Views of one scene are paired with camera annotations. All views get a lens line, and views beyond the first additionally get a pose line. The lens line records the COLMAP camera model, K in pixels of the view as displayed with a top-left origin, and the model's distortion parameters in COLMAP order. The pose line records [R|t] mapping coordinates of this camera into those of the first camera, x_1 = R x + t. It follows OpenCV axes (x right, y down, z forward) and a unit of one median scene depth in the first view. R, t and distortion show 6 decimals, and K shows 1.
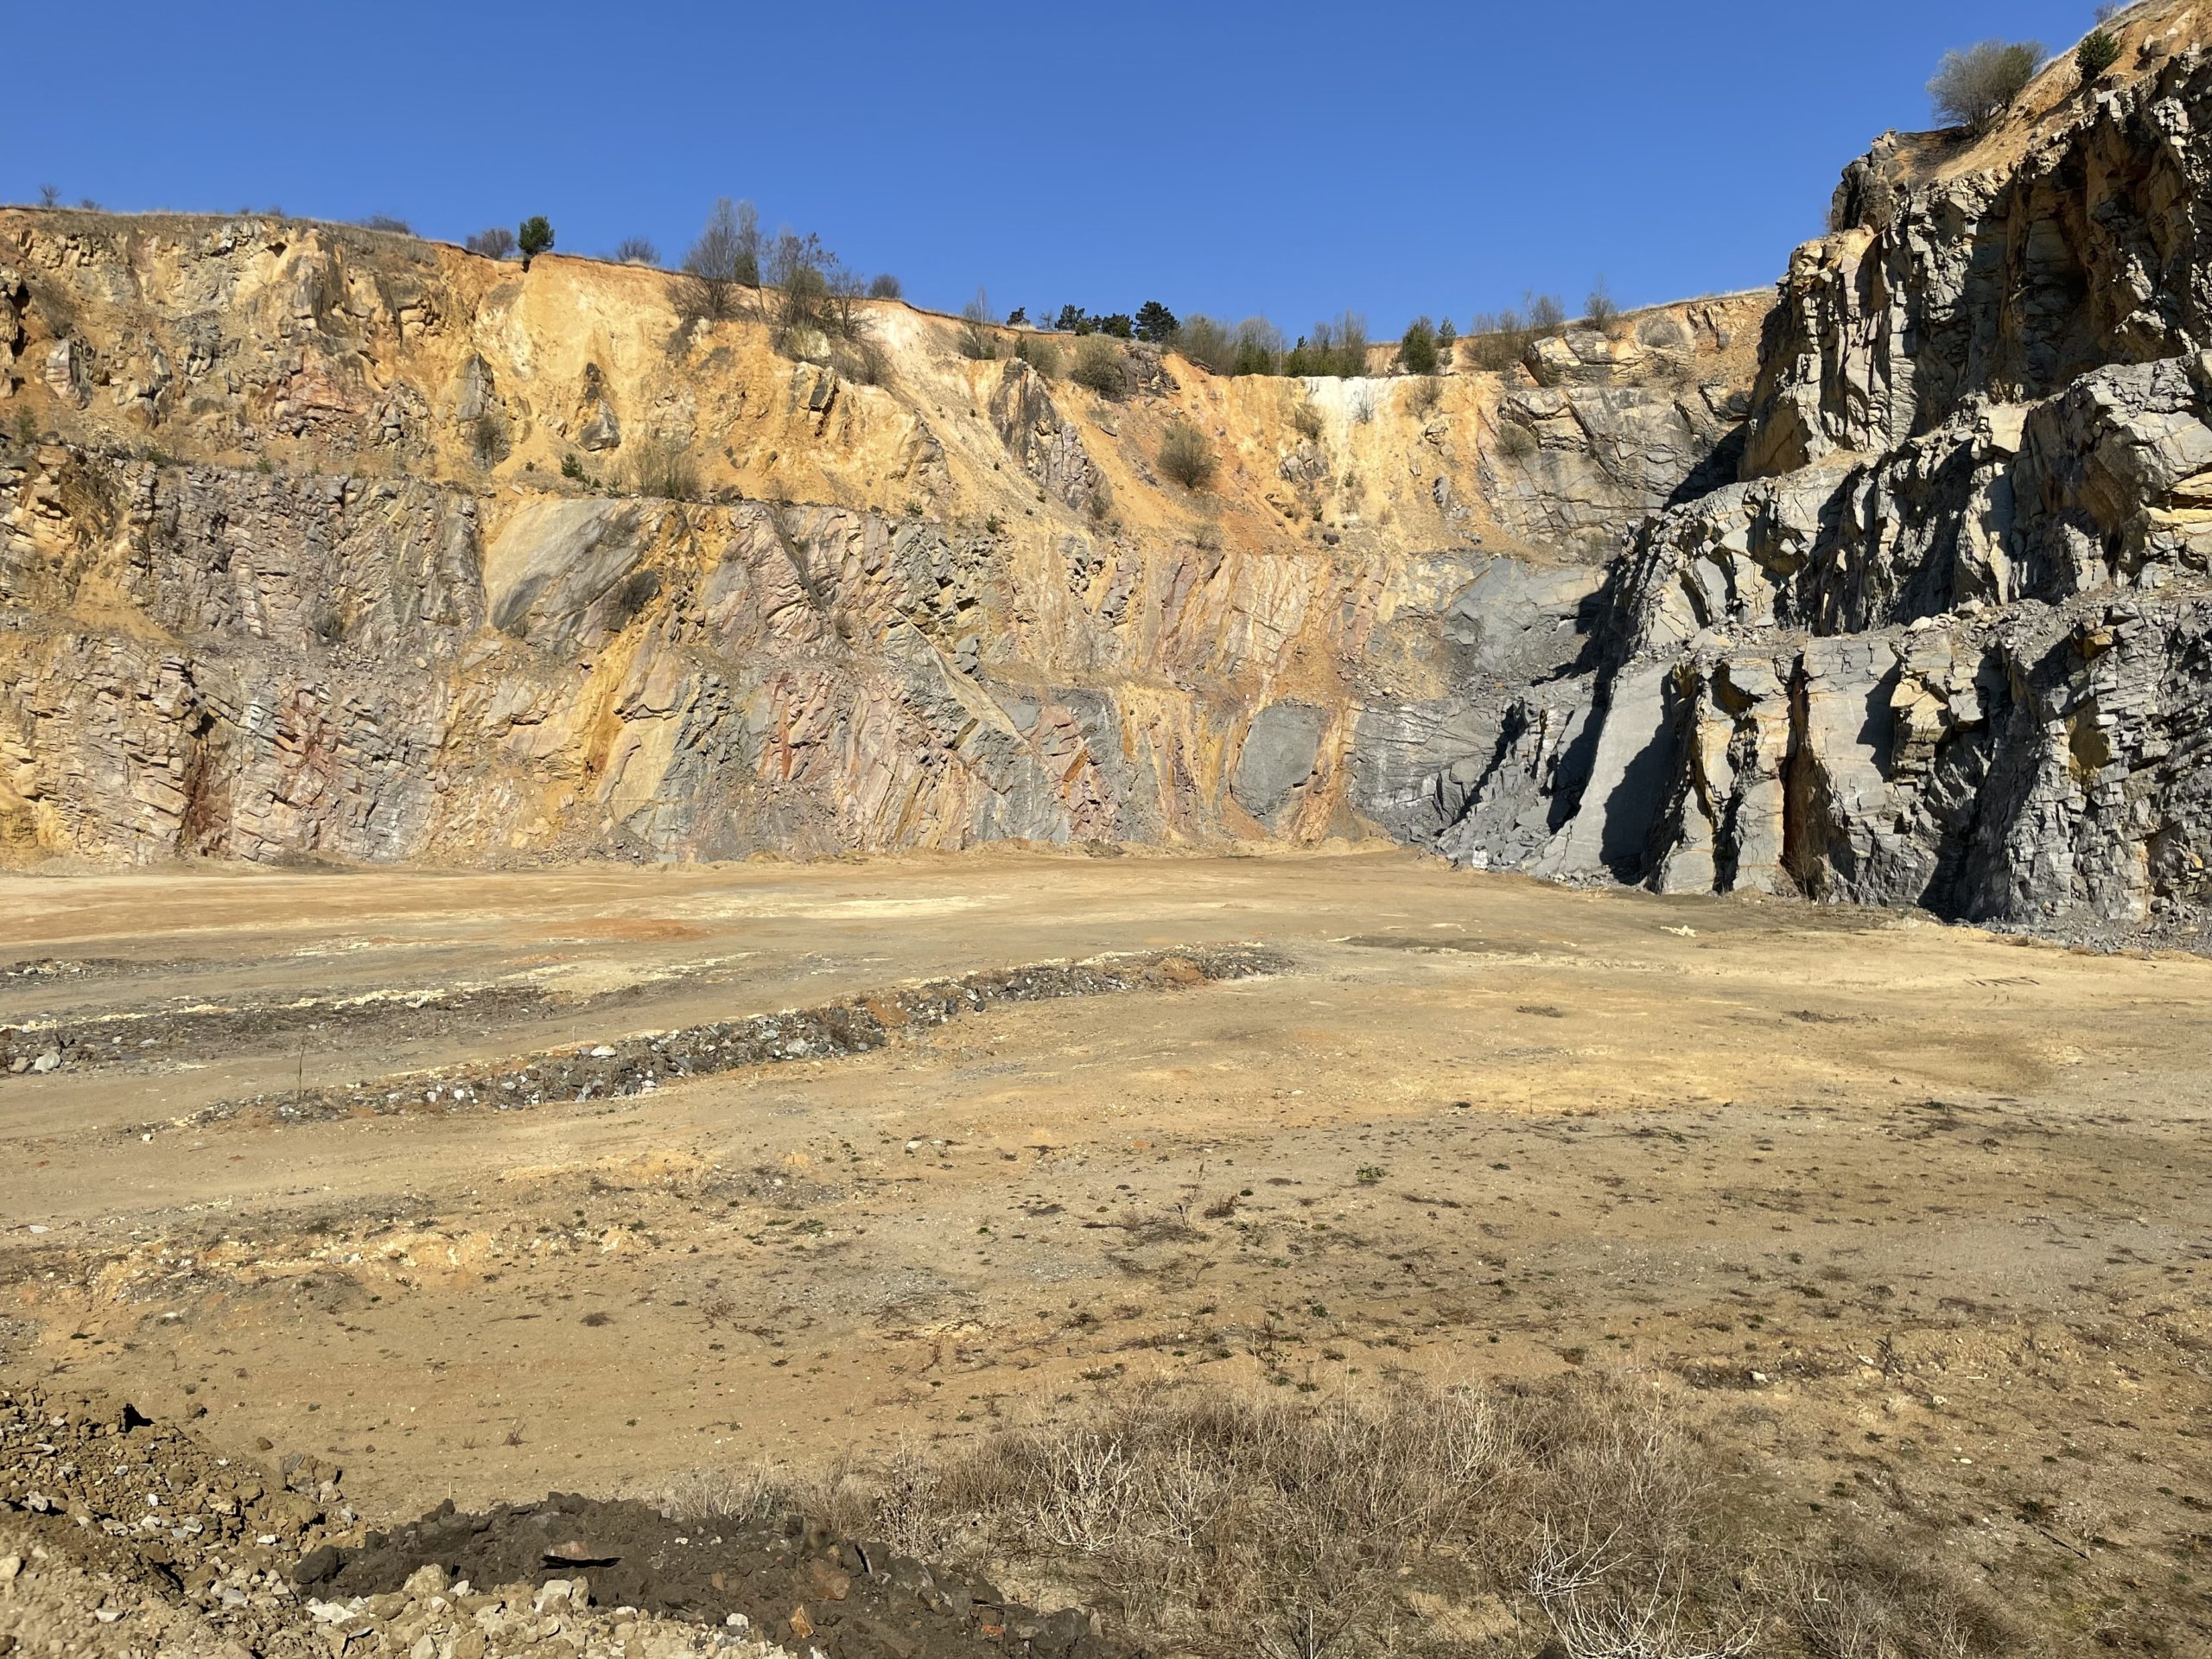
lens RADIAL K [[1666.1, 0, 1107.7], [0, 1666.1, 817.7], [0, 0, 1]] dist [0.074297, -0.101475]
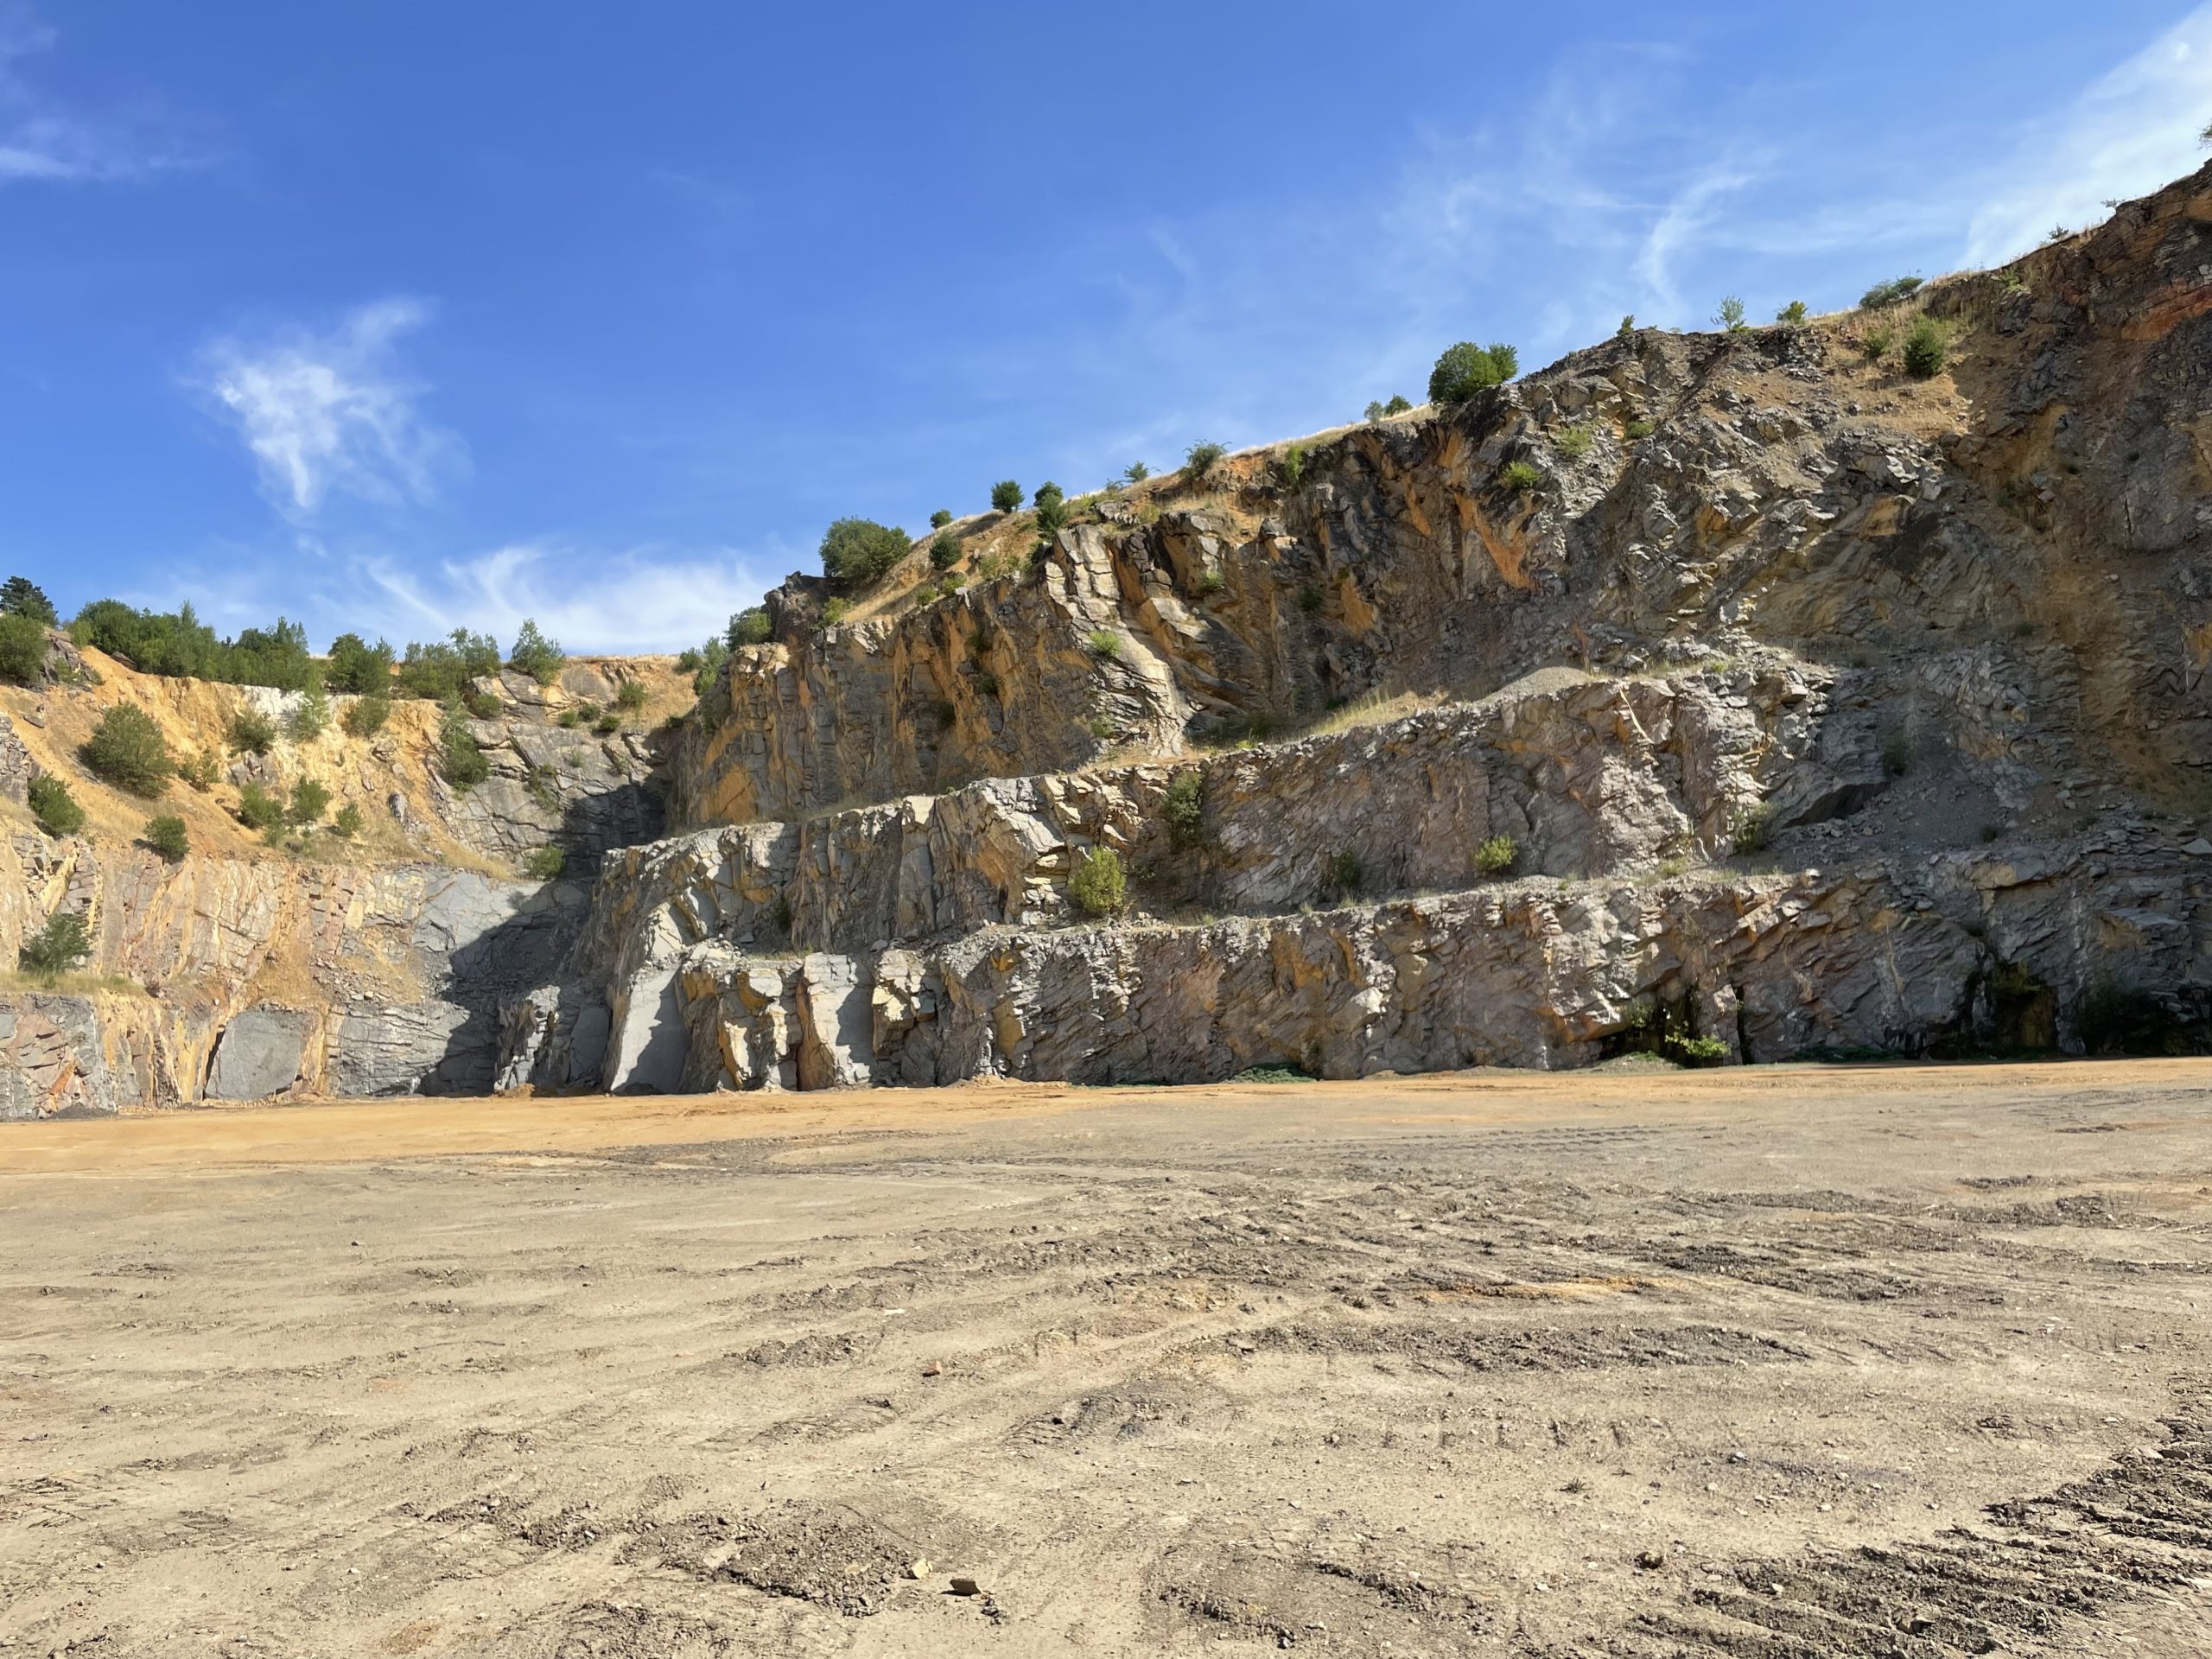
lens RADIAL K [[1666.1, 0, 1102.6], [0, 1666.1, 838.0], [0, 0, 1]] dist [0.074297, -0.101475]
pose [[0.769499, 0.051901, 0.636536, -0.190774], [0.053941, 0.987849, -0.145754, 0.006680], [-0.636366, 0.146493, 0.757349, -0.130807]]
